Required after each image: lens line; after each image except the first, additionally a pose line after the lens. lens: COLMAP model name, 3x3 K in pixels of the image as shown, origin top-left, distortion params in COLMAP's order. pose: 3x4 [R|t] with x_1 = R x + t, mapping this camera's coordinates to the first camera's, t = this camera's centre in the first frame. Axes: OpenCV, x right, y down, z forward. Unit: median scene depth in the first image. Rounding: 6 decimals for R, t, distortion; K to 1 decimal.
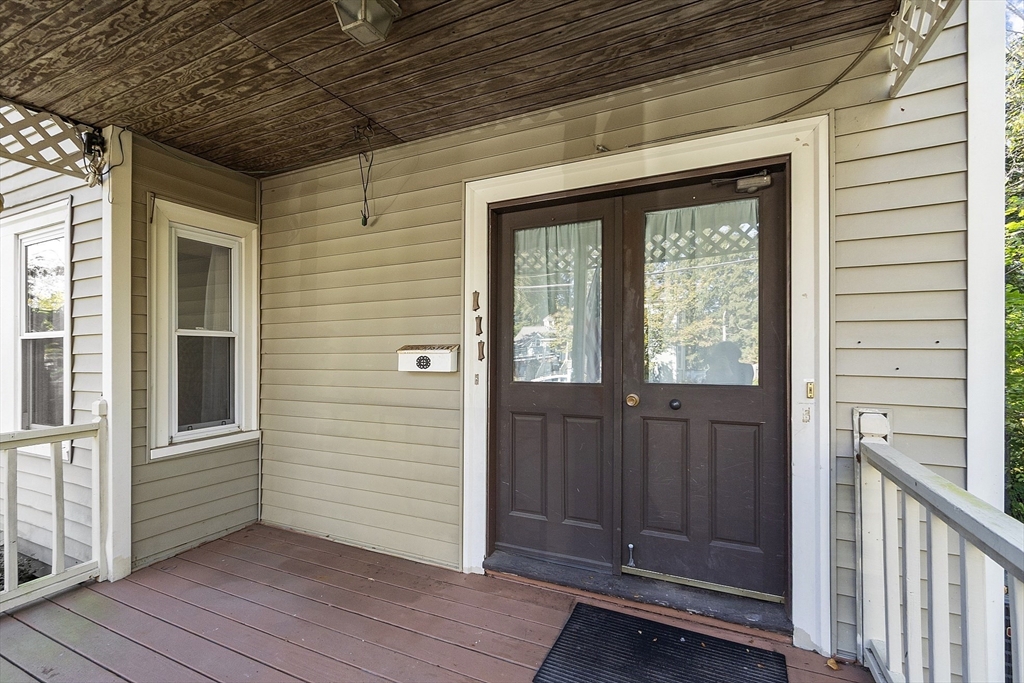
lens RADIAL K [[449.1, 0, 509.0], [0, 449.1, 350.4], [0, 0, 1]] dist [0.001455, -0.000147]
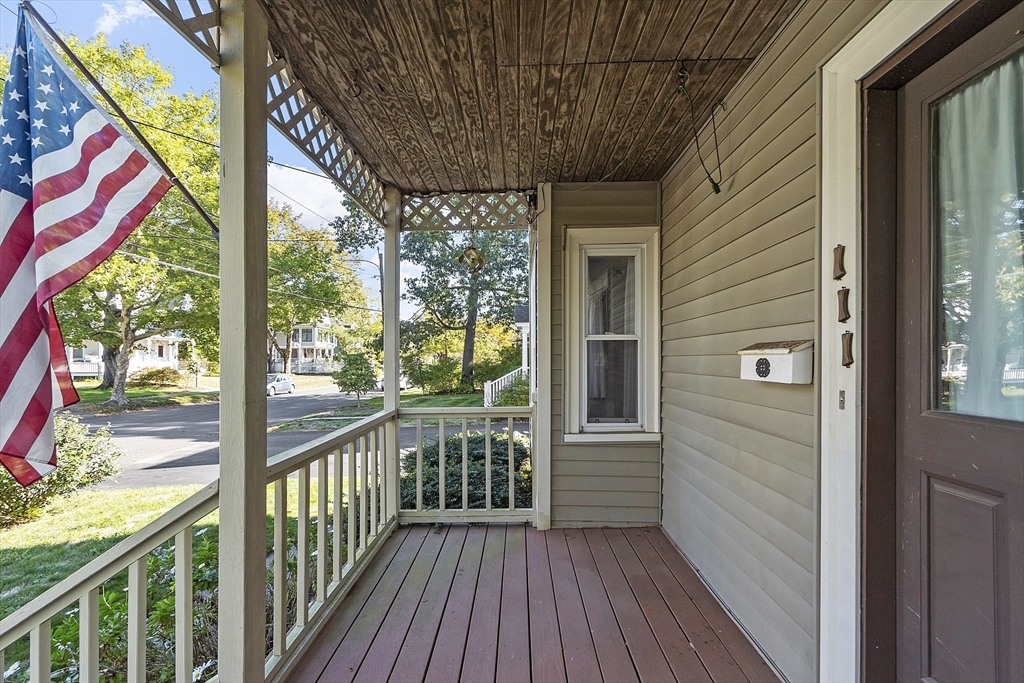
lens RADIAL K [[449.1, 0, 509.0], [0, 449.1, 350.4], [0, 0, 1]] dist [0.001455, -0.000147]
pose [[0.399850, -0.012837, -0.916491, 0.276214], [0.004826, 0.999918, -0.011900, 0.006512], [0.916568, 0.000335, 0.399879, 0.378375]]
